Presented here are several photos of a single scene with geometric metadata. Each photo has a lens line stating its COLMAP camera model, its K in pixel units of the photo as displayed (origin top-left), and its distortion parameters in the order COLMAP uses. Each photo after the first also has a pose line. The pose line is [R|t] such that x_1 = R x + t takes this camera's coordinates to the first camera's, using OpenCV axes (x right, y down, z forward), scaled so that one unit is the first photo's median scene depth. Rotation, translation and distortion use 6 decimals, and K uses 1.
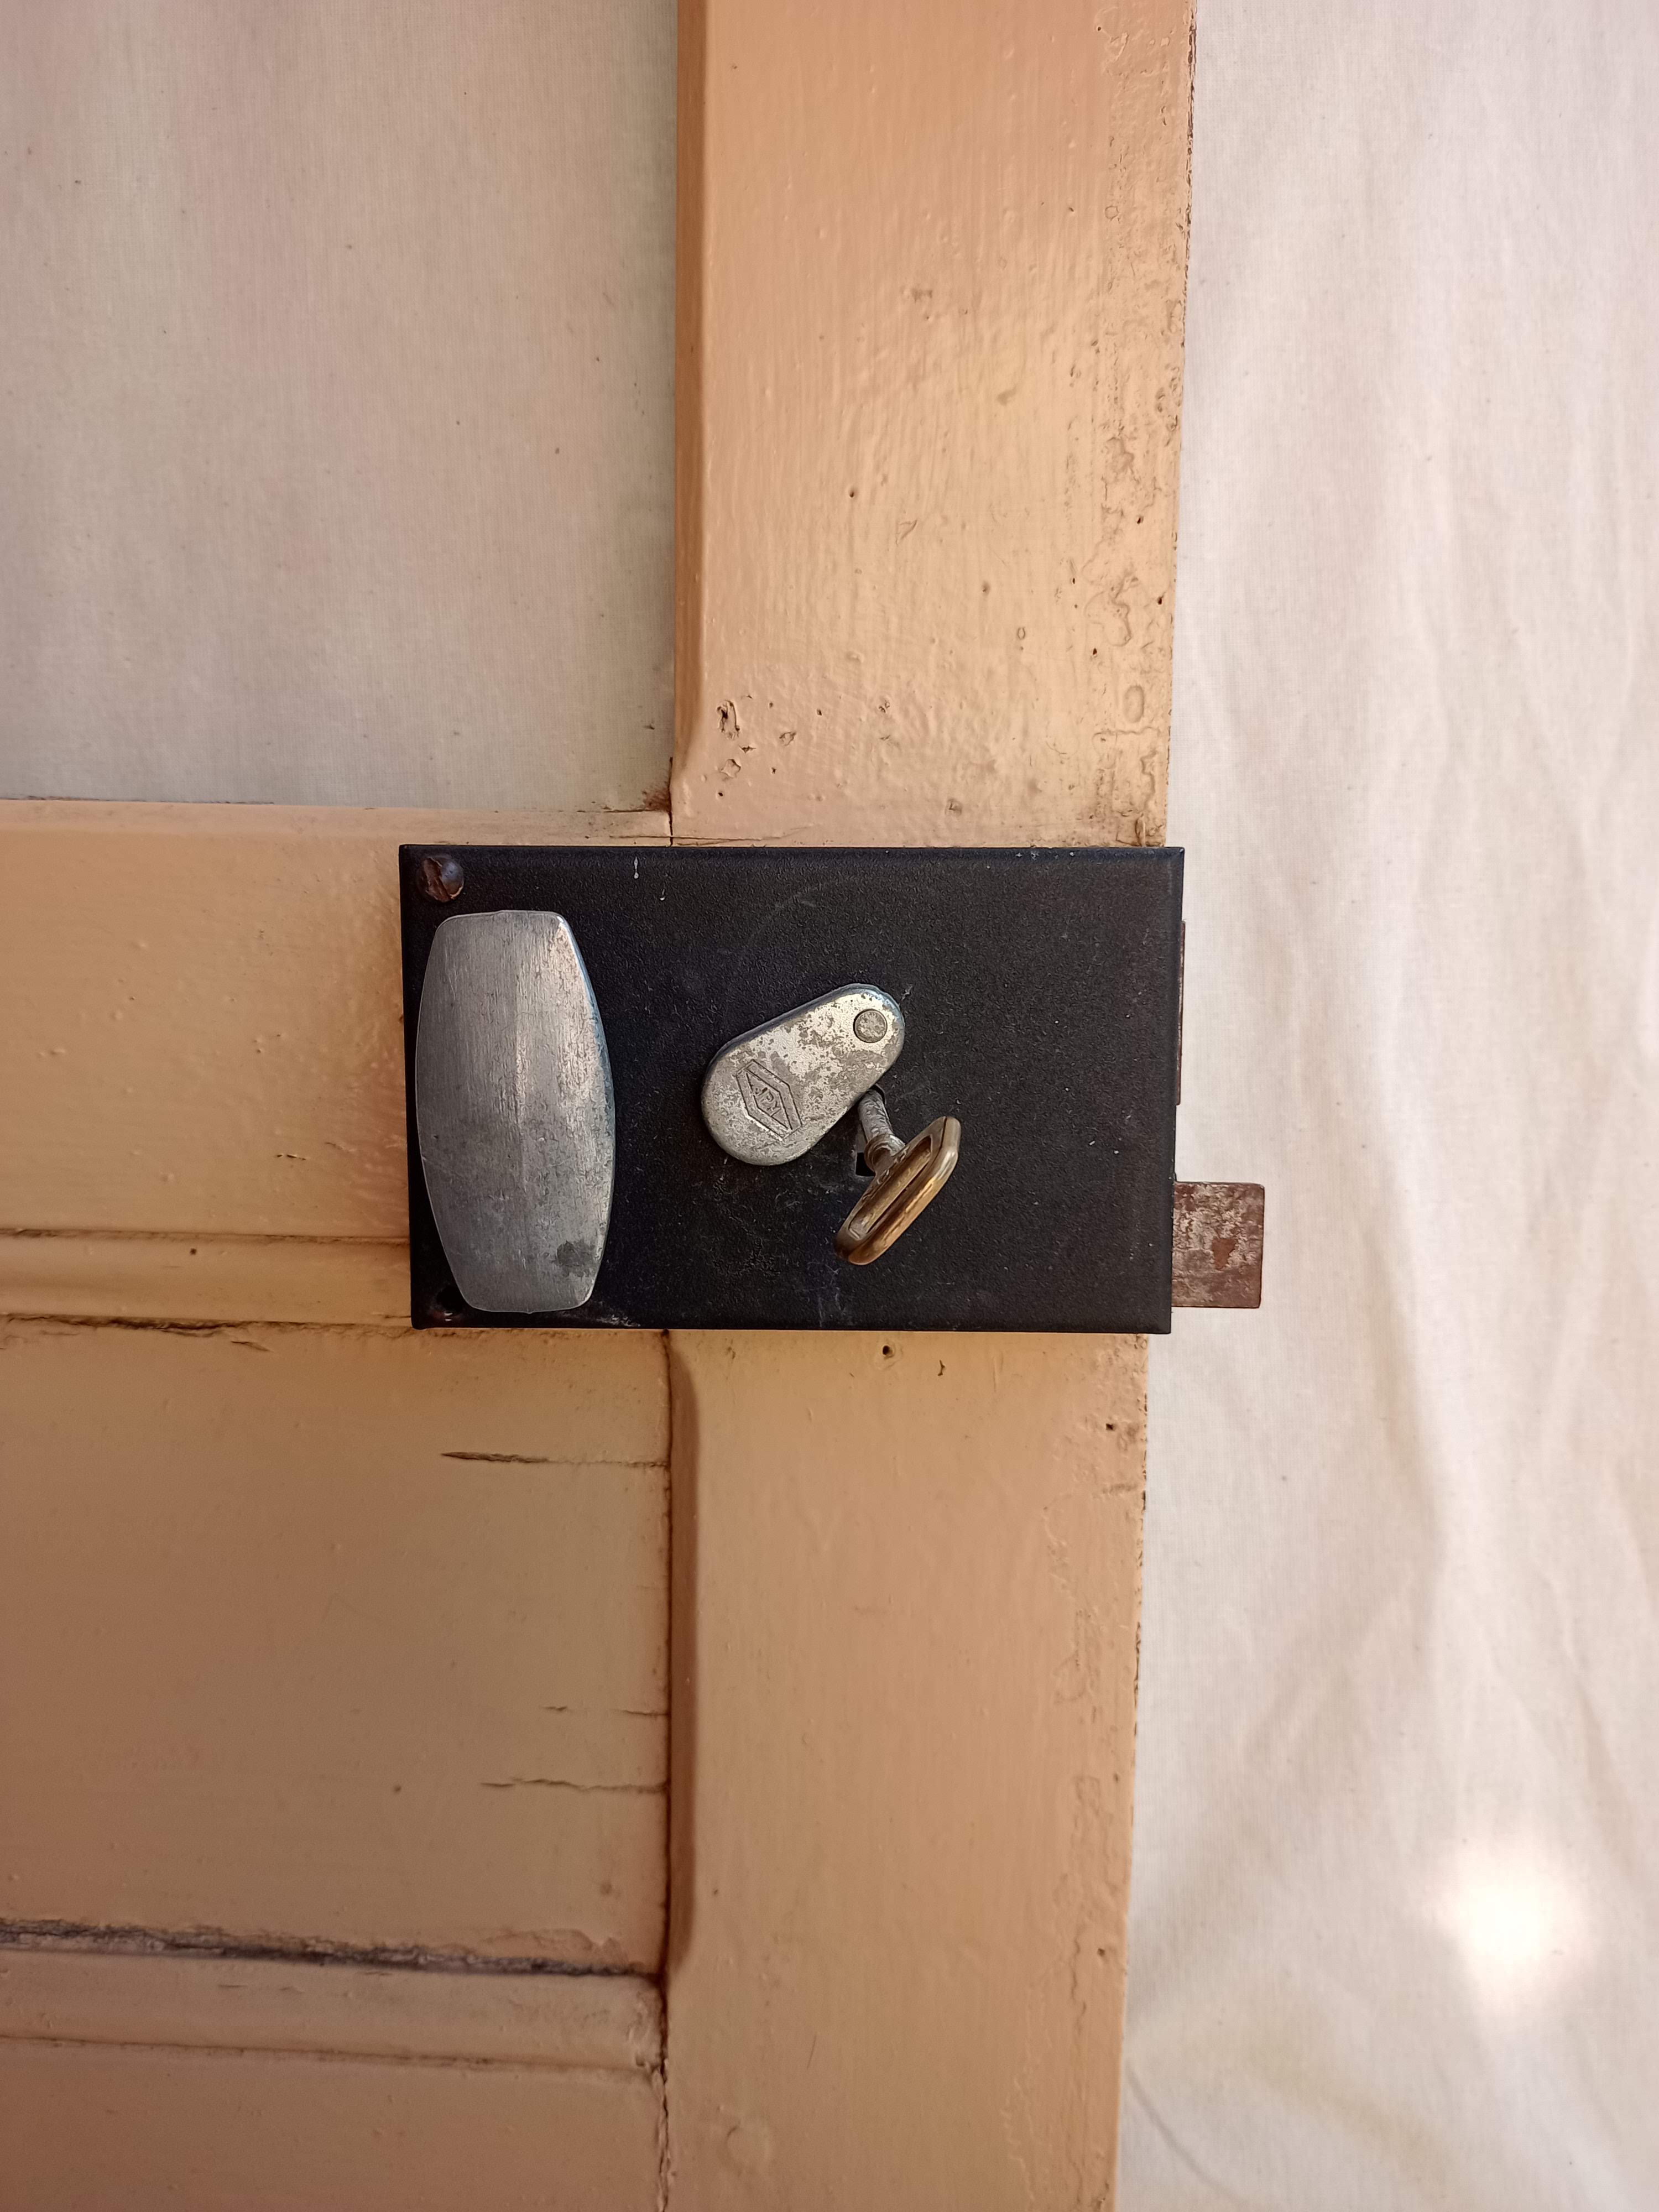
lens RADIAL K [[1778.8, 0, 801.0], [0, 1778.8, 1165.0], [0, 0, 1]] dist [0.036353, -0.101332]
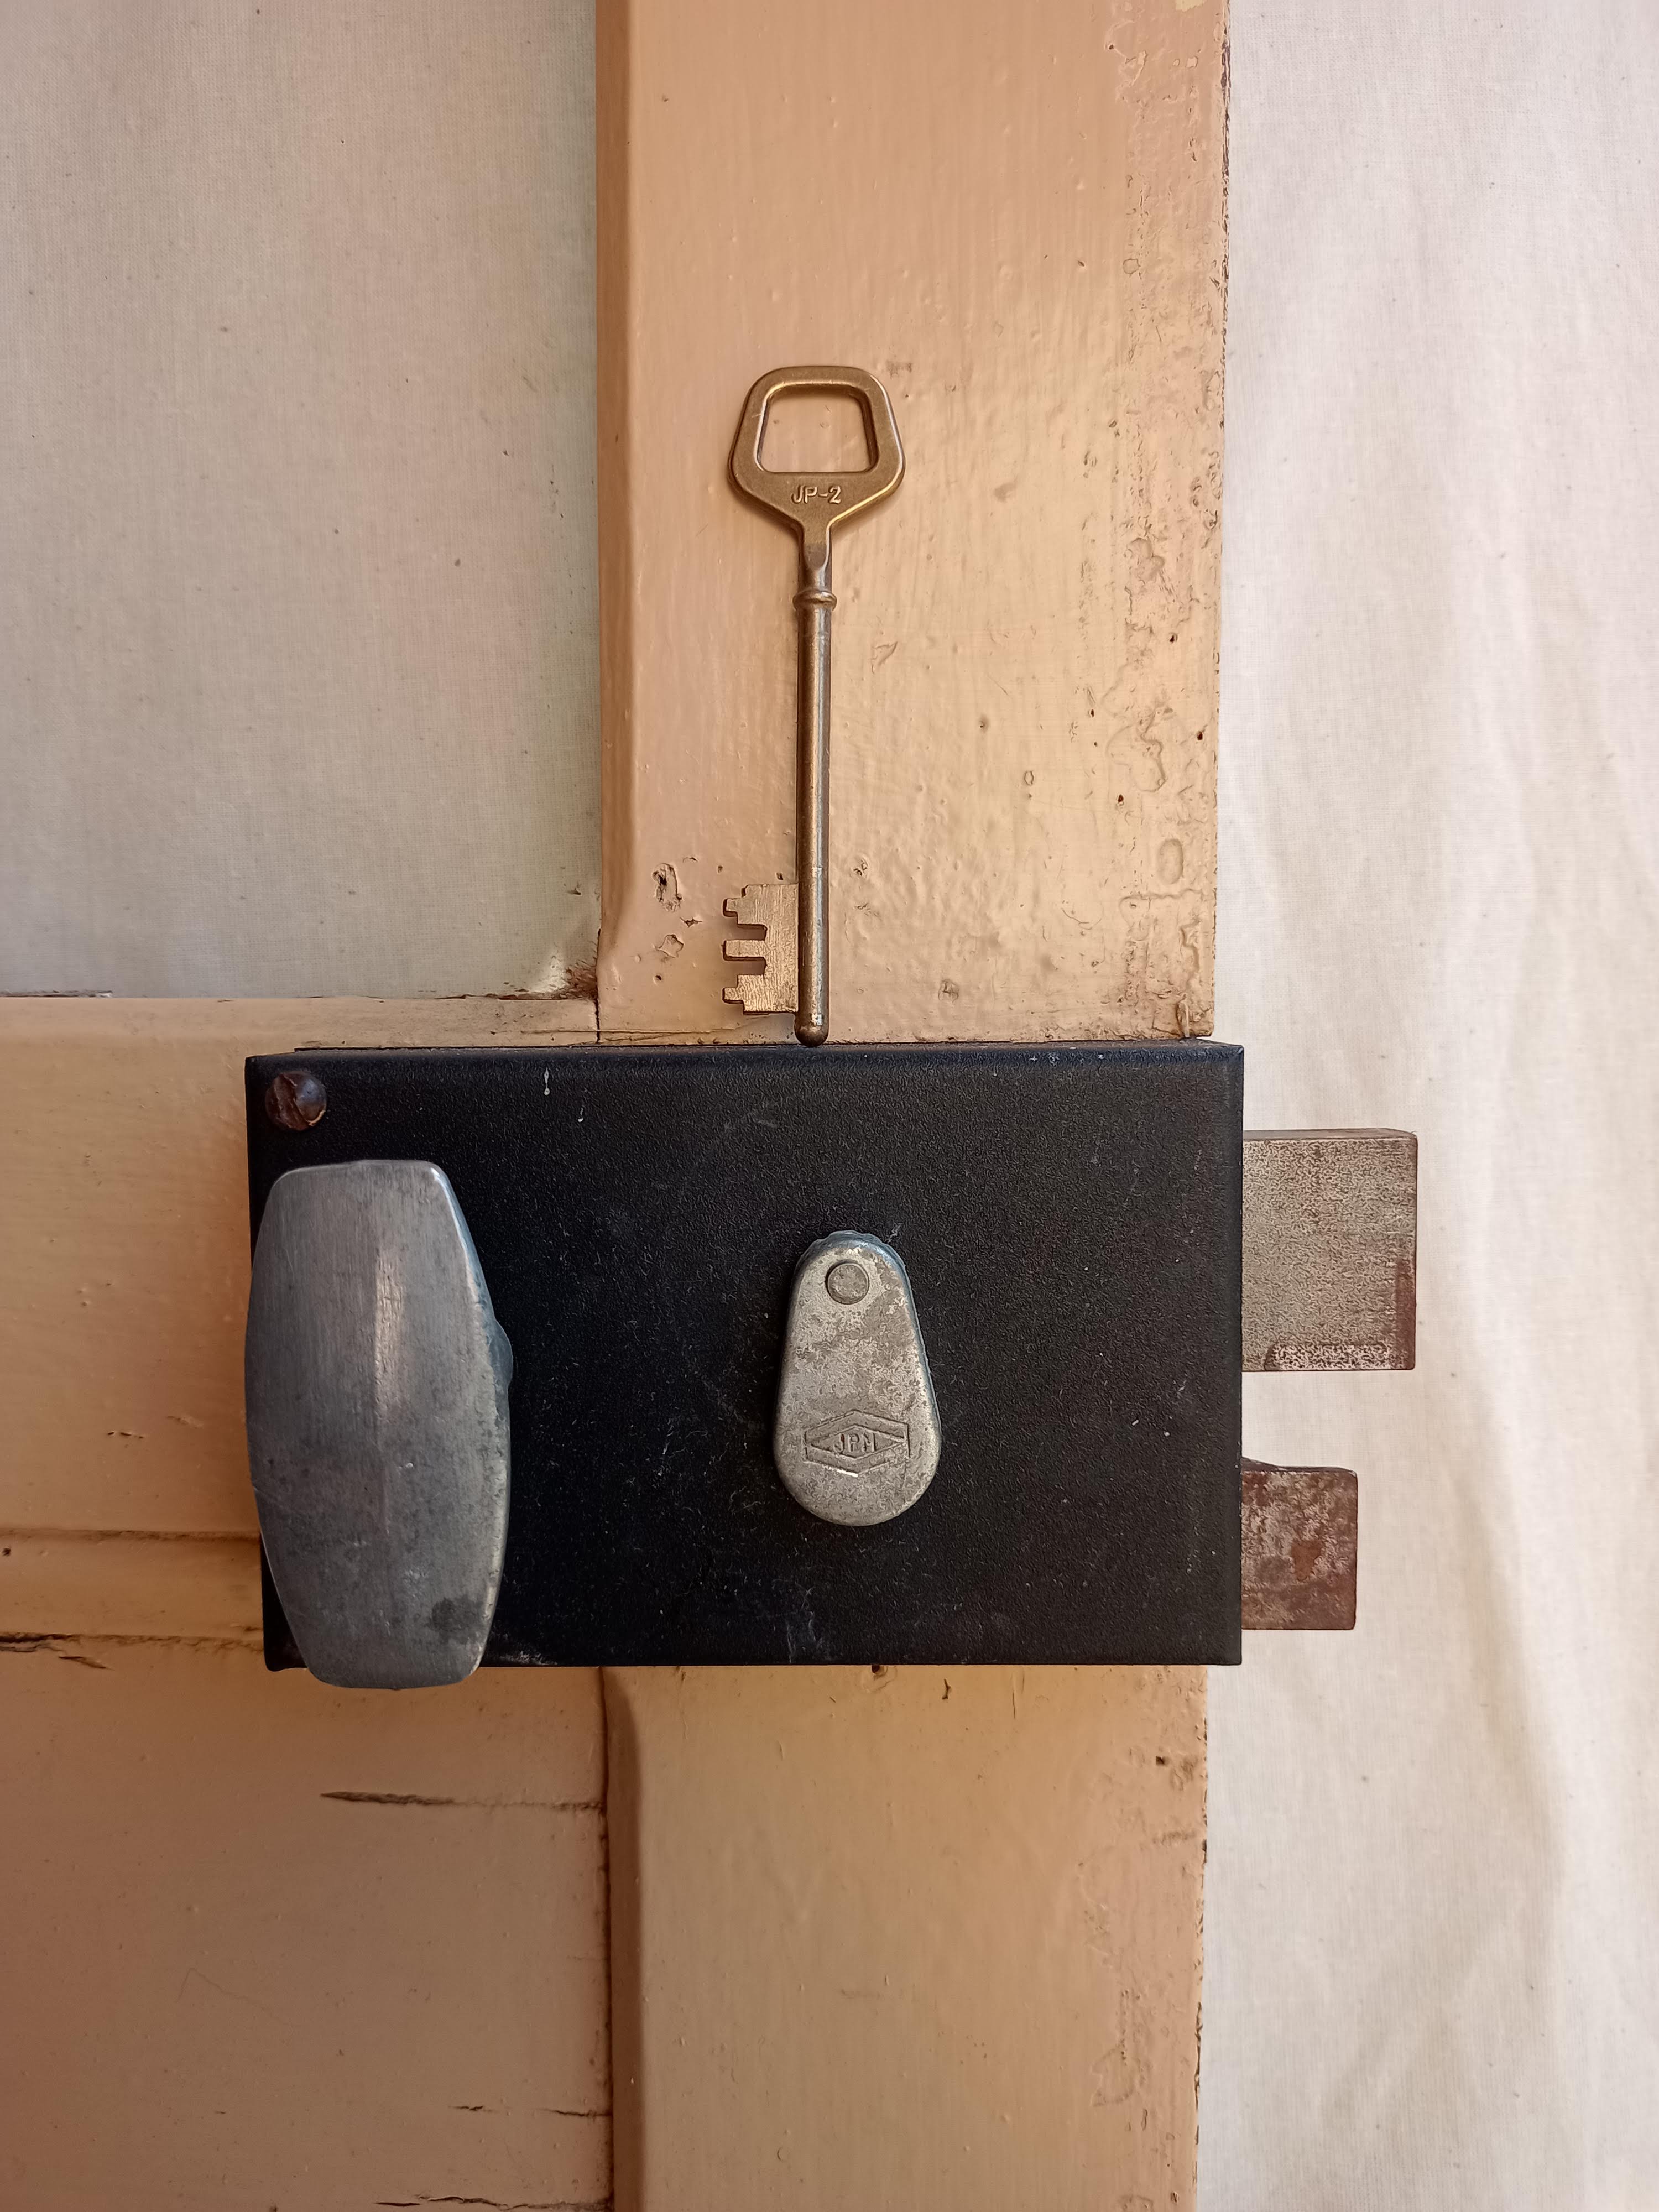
lens RADIAL K [[1683.6, 0, 795.3], [0, 1683.6, 1111.8], [0, 0, 1]] dist [0.038183, -0.110858]
pose [[0.999918, -0.012664, -0.001884, 0.016360], [0.012535, 0.998259, -0.057636, -0.098306], [0.002611, 0.057608, 0.998336, 0.232241]]
